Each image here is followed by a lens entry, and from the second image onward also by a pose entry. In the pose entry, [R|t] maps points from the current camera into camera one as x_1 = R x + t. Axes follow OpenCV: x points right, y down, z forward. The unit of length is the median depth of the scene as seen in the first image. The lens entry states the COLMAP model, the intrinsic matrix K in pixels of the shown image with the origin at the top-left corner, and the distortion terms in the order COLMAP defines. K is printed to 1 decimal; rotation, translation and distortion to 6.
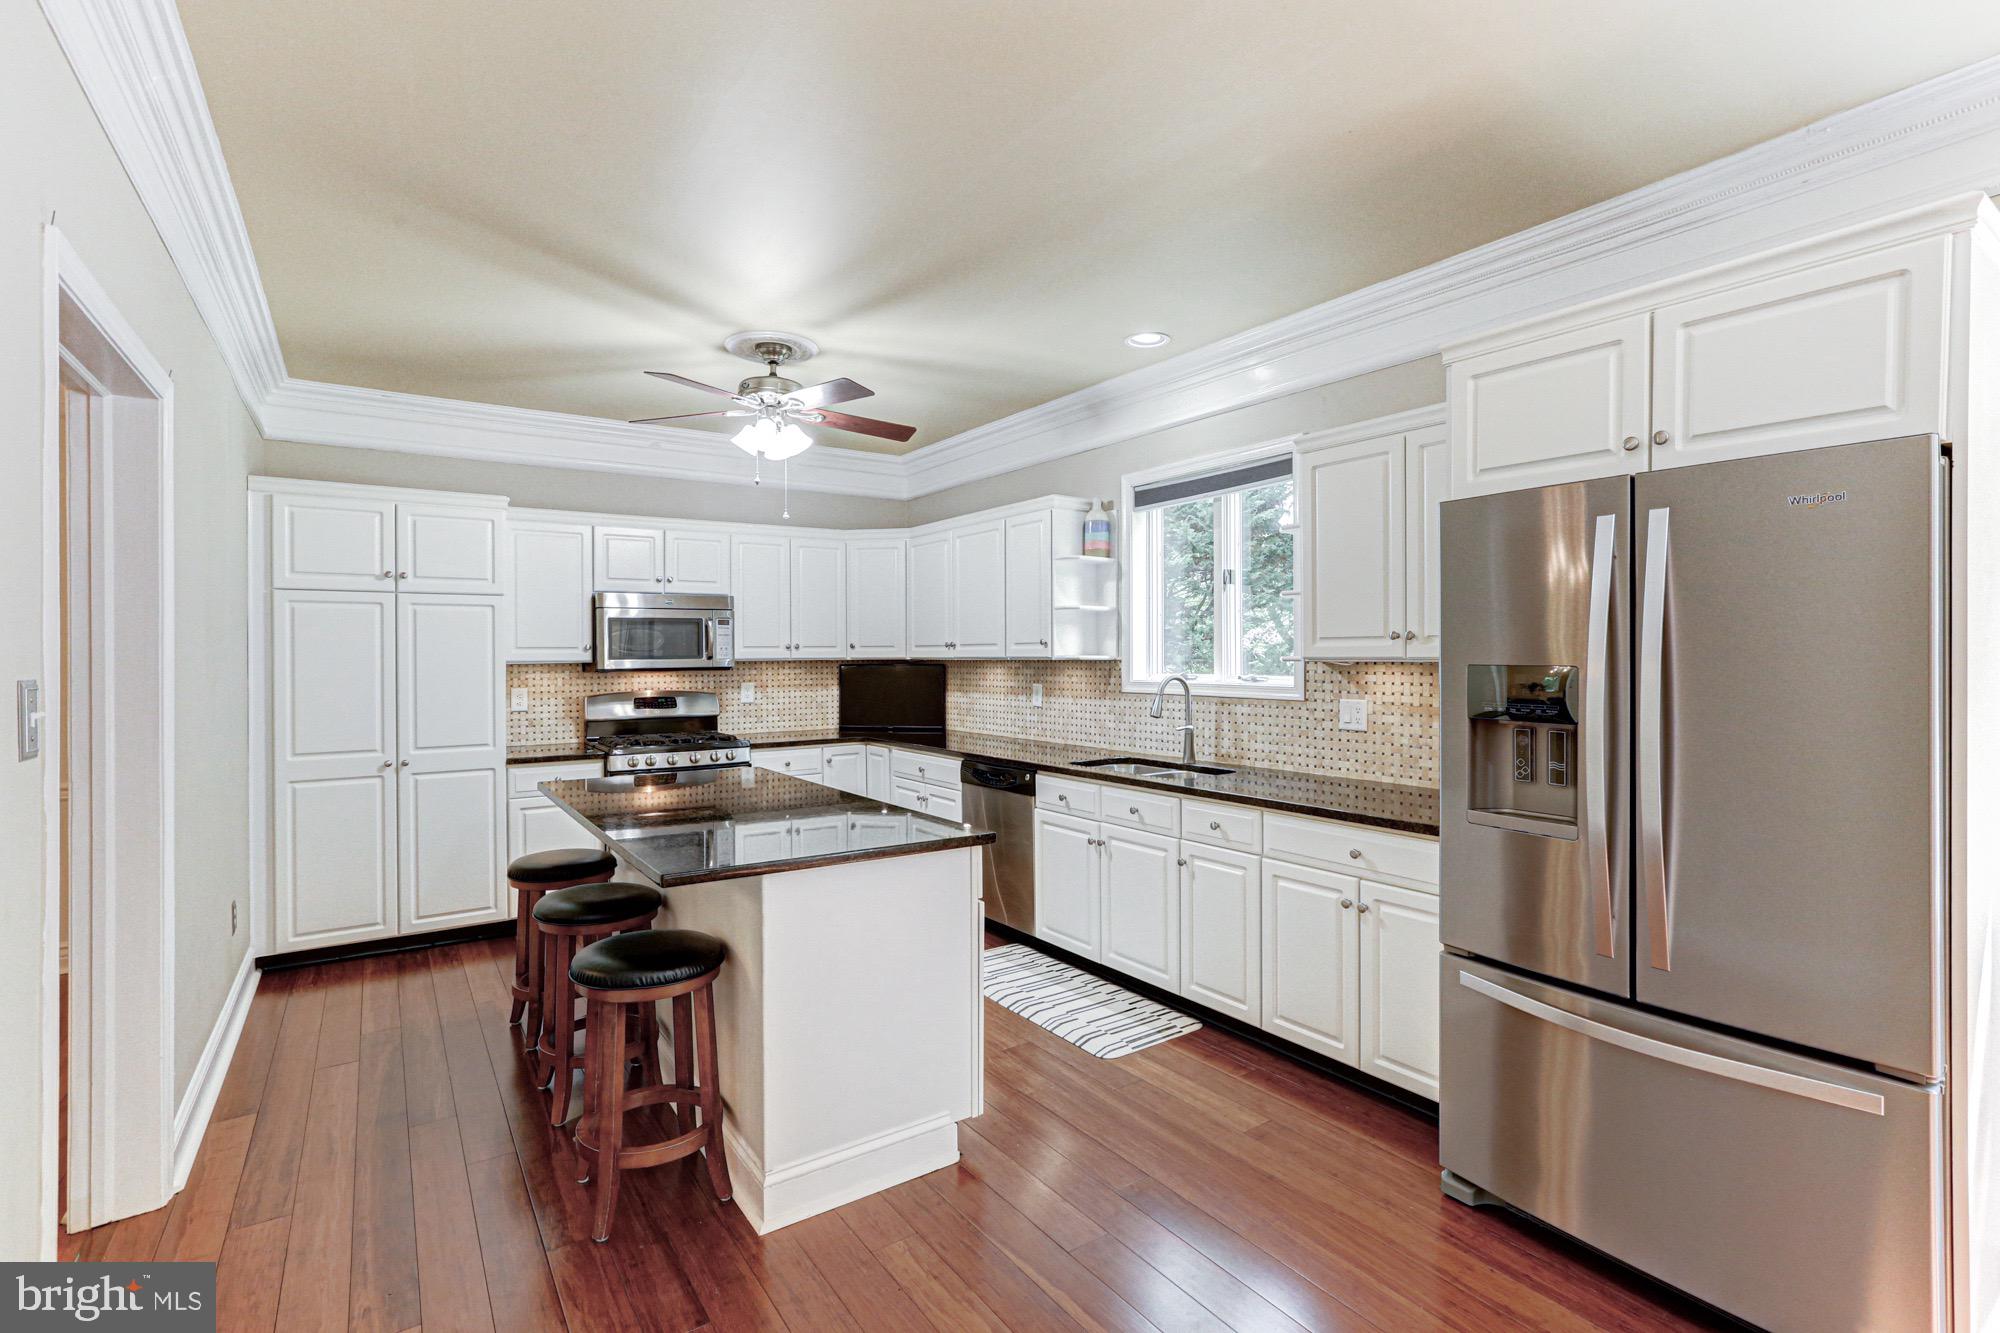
lens RADIAL K [[918.4, 0, 997.5], [0, 918.4, 657.1], [0, 0, 1]] dist [-0.028266, 0.000343]
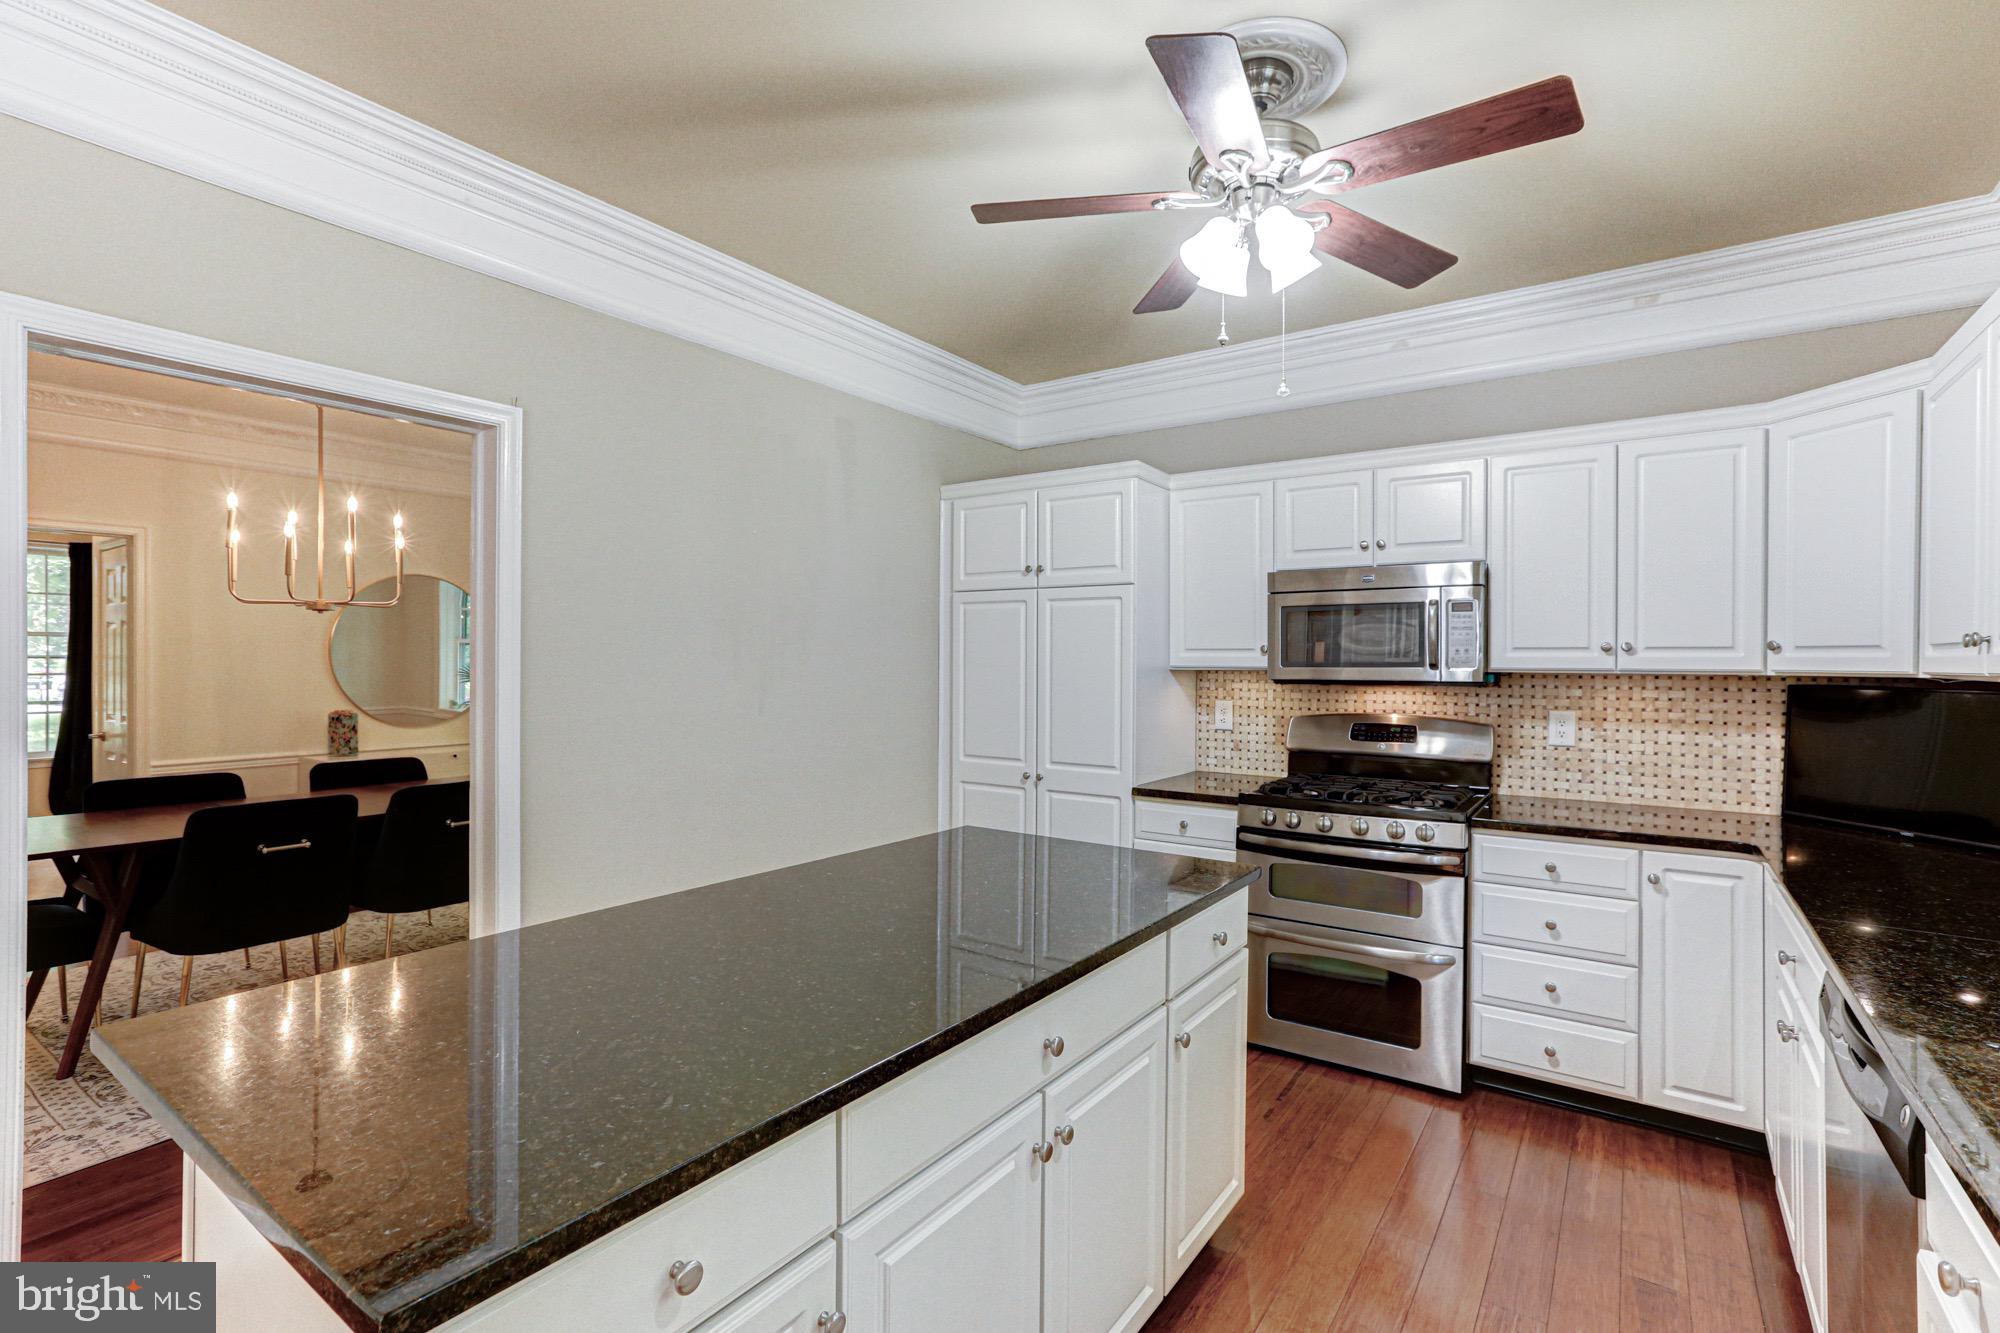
lens RADIAL K [[918.4, 0, 997.5], [0, 918.4, 657.1], [0, 0, 1]] dist [-0.028266, 0.000343]
pose [[0.353287, 0.006427, -0.935493, 0.157035], [-0.011697, 0.999929, 0.002452, -0.003500], [0.935442, 0.010076, 0.353337, 0.545967]]
